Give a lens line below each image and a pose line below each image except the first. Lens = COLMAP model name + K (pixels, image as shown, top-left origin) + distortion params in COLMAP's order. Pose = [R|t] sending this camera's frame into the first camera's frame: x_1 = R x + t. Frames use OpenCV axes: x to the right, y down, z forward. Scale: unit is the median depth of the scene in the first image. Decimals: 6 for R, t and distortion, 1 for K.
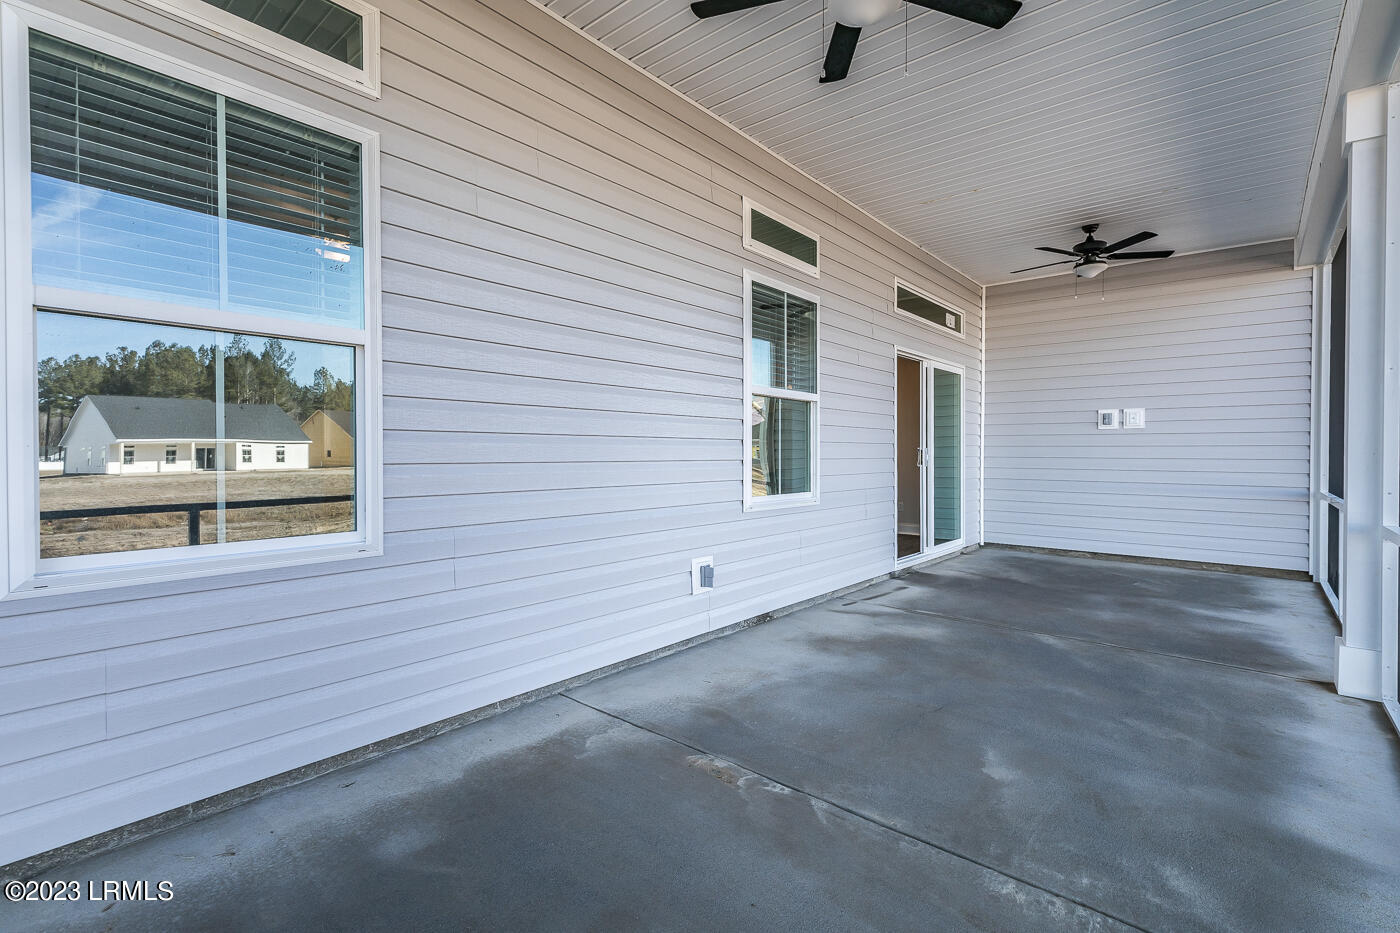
lens RADIAL K [[646.8, 0, 683.3], [0, 646.8, 456.9], [0, 0, 1]] dist [0.010526, -0.000657]
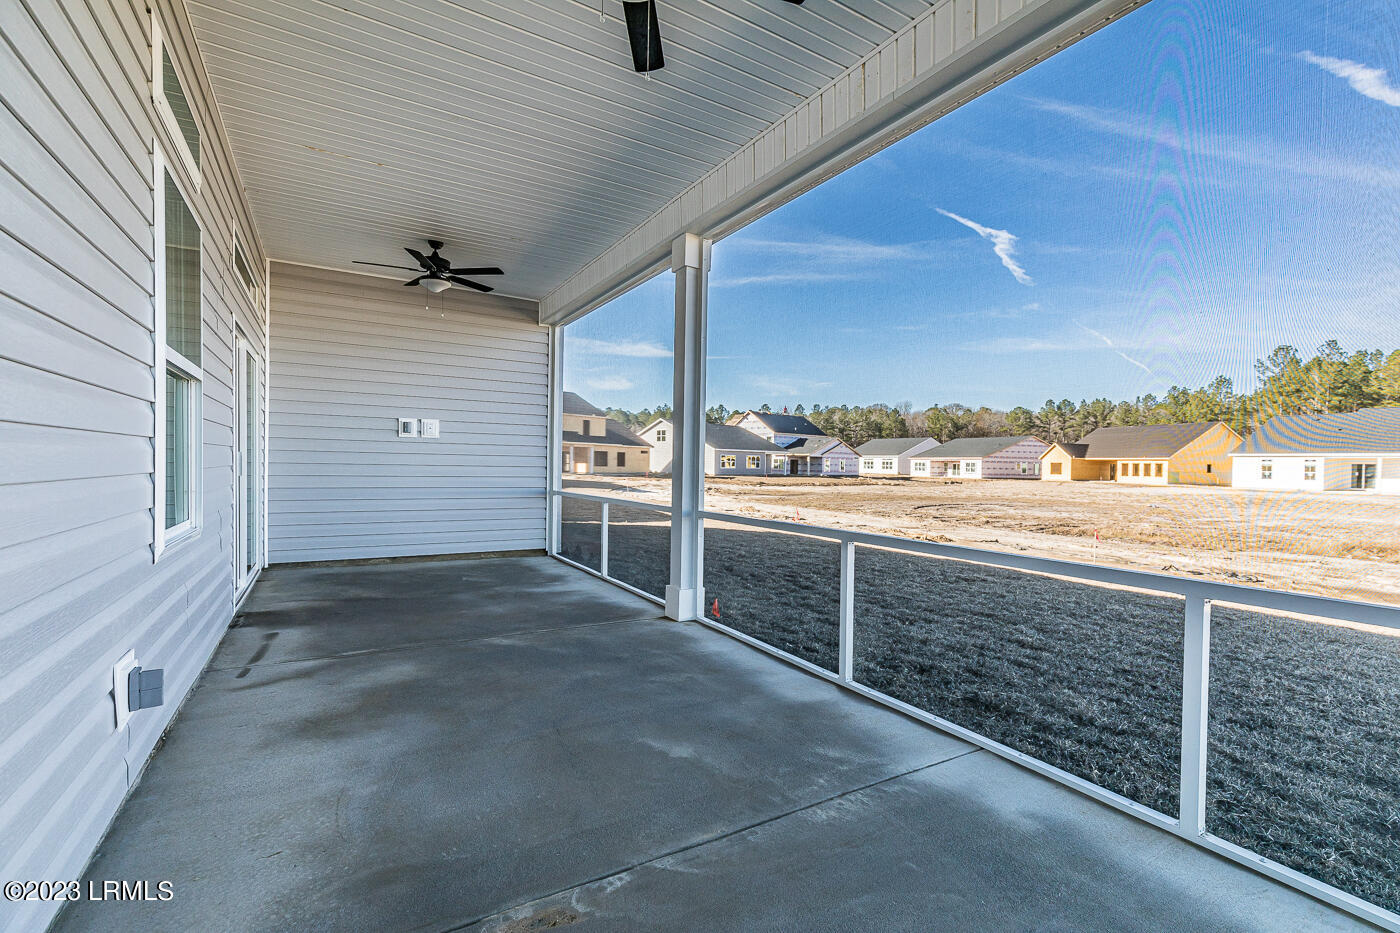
lens RADIAL K [[659.6, 0, 700.0], [0, 659.6, 466.5], [0, 0, 1]] dist [0.015962, -0.000201]
pose [[0.287214, -0.002604, 0.957863, -0.412716], [-0.008655, 0.999948, 0.005314, -0.009488], [-0.957827, -0.009816, 0.287177, 0.443718]]
